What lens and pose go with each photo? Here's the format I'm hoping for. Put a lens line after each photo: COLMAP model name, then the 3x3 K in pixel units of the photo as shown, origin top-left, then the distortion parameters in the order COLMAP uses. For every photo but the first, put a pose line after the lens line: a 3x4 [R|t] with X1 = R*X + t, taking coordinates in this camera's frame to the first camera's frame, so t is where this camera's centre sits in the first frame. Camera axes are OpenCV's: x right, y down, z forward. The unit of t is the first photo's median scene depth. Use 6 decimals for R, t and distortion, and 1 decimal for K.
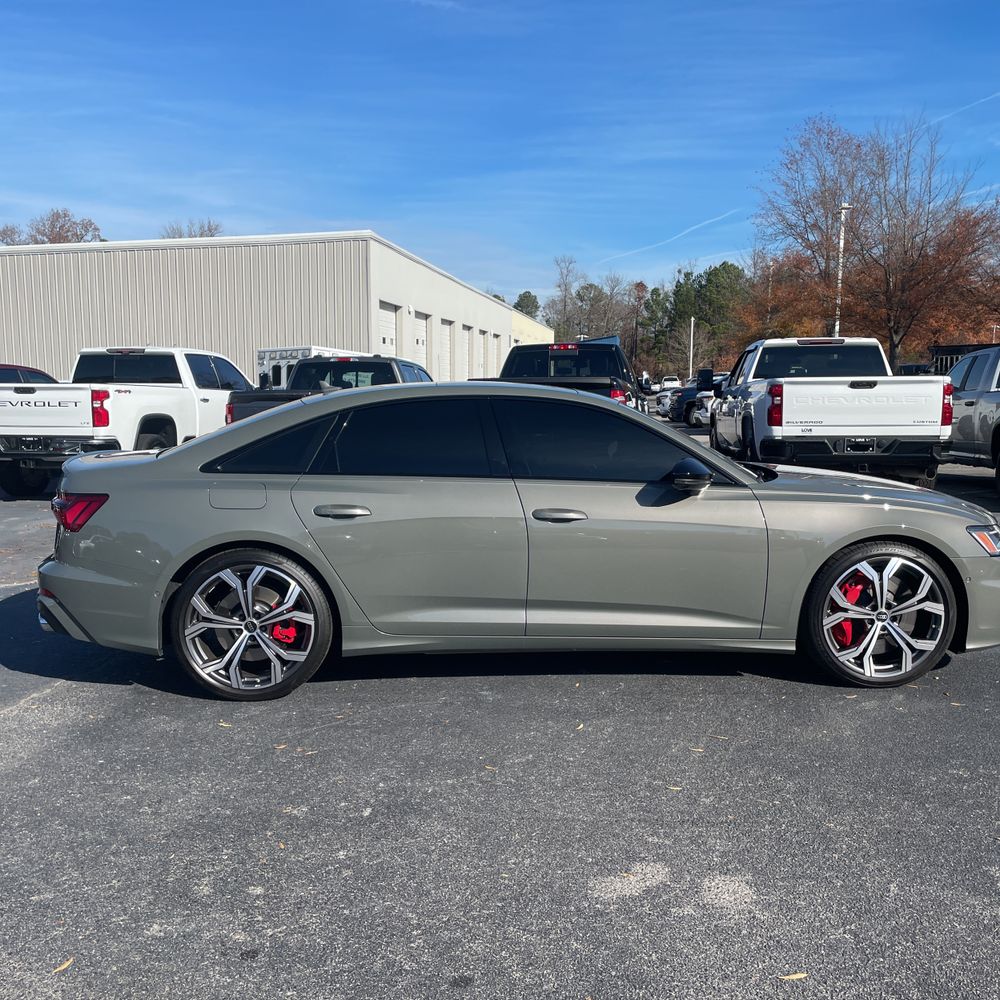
lens RADIAL K [[1013.8, 0, 507.4], [0, 1013.8, 506.6], [0, 0, 1]] dist [0.037786, 0.000000]
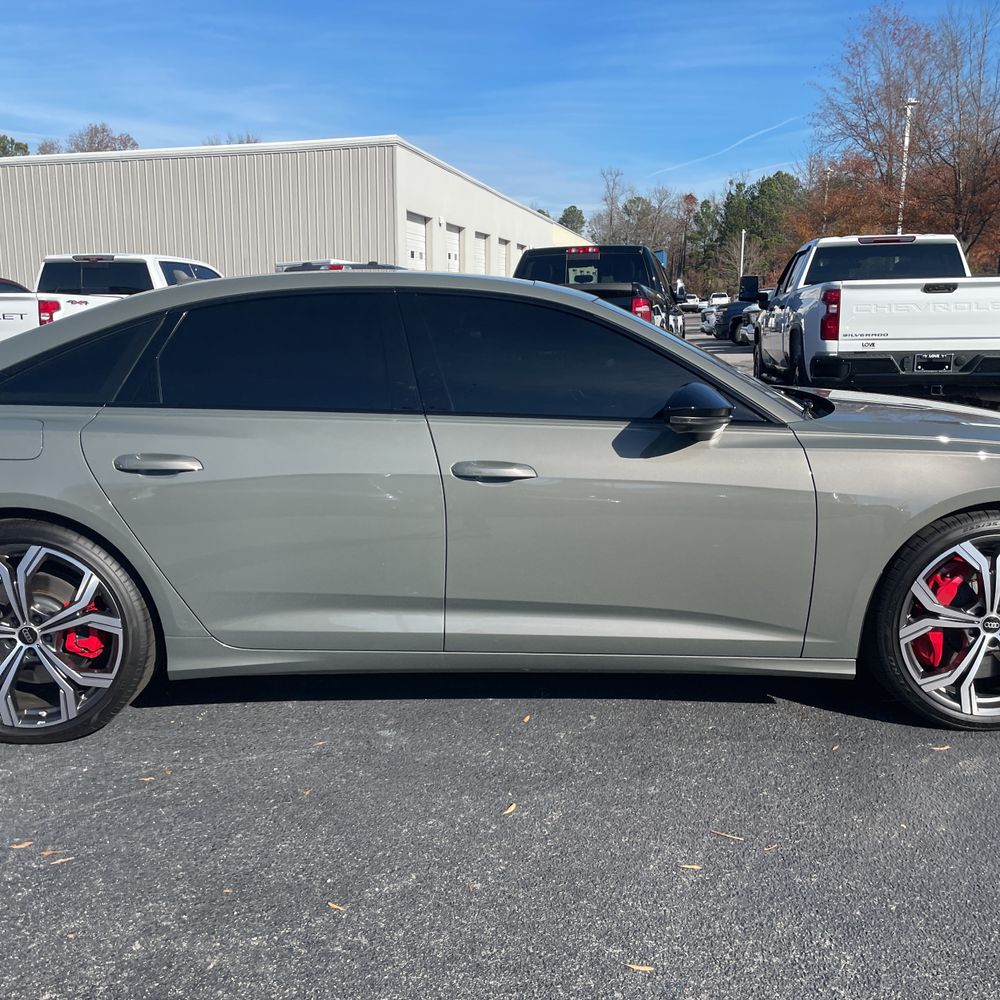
lens RADIAL K [[1013.8, 0, 499.1], [0, 1013.8, 495.0], [0, 0, 1]] dist [0.037786, 0.000000]
pose [[0.998648, 0.005549, -0.051683, 0.083228], [-0.002066, 0.997737, 0.067202, -0.018448], [0.051939, -0.067004, 0.996400, 0.326977]]
